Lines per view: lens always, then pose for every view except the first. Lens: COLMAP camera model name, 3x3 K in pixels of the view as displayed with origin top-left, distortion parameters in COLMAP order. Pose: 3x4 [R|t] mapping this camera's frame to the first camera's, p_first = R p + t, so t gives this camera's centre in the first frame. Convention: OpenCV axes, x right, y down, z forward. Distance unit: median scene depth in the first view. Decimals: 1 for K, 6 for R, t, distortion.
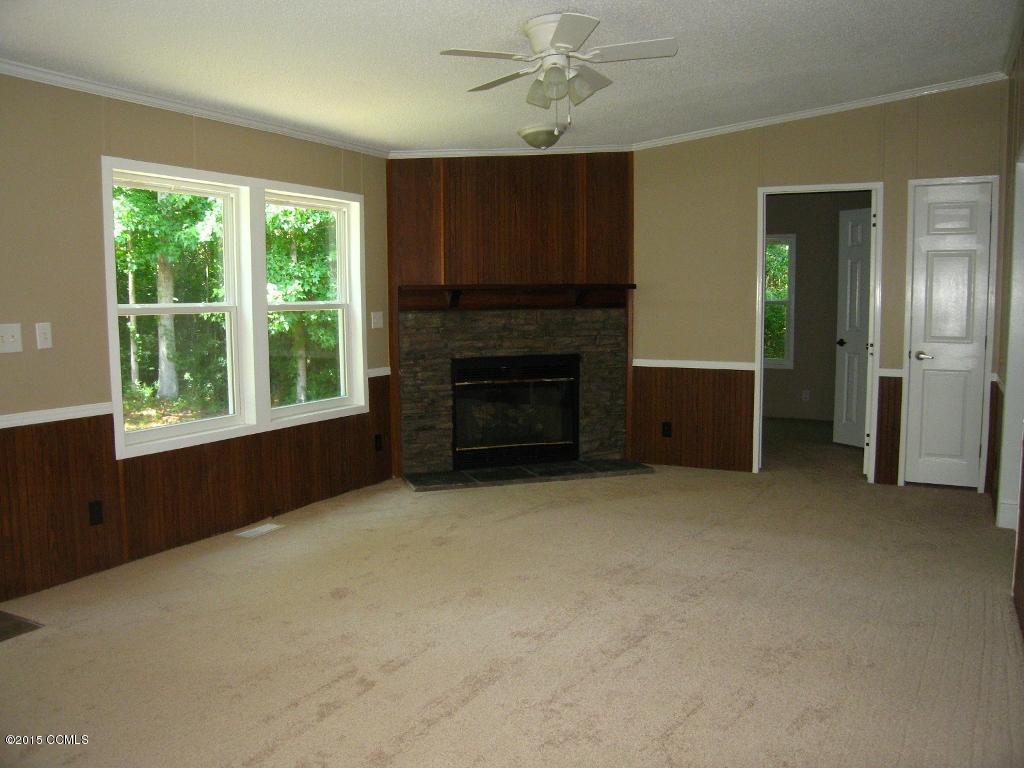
lens RADIAL K [[845.3, 0, 514.8], [0, 845.3, 379.1], [0, 0, 1]] dist [-0.141650, 0.117942]
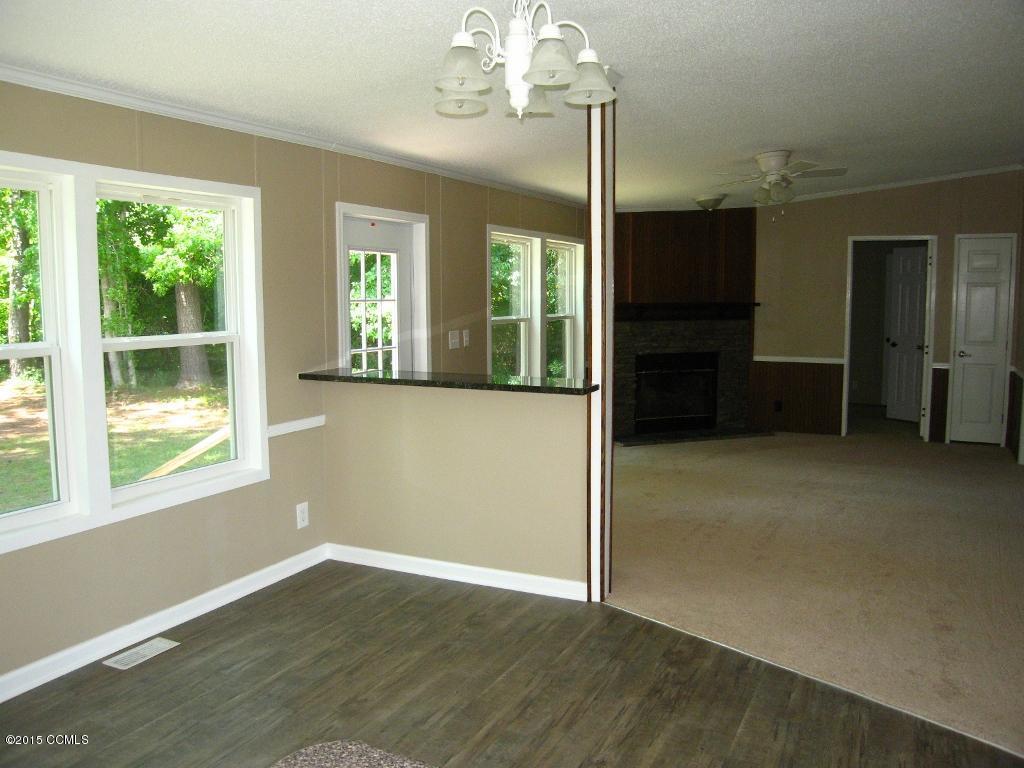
lens RADIAL K [[845.3, 0, 514.8], [0, 845.3, 379.1], [0, 0, 1]] dist [-0.141650, 0.117942]
pose [[0.999470, 0.002463, 0.032459, -0.318999], [-0.002490, 0.999997, 0.000788, 0.015658], [-0.032457, -0.000868, 0.999473, -0.394575]]
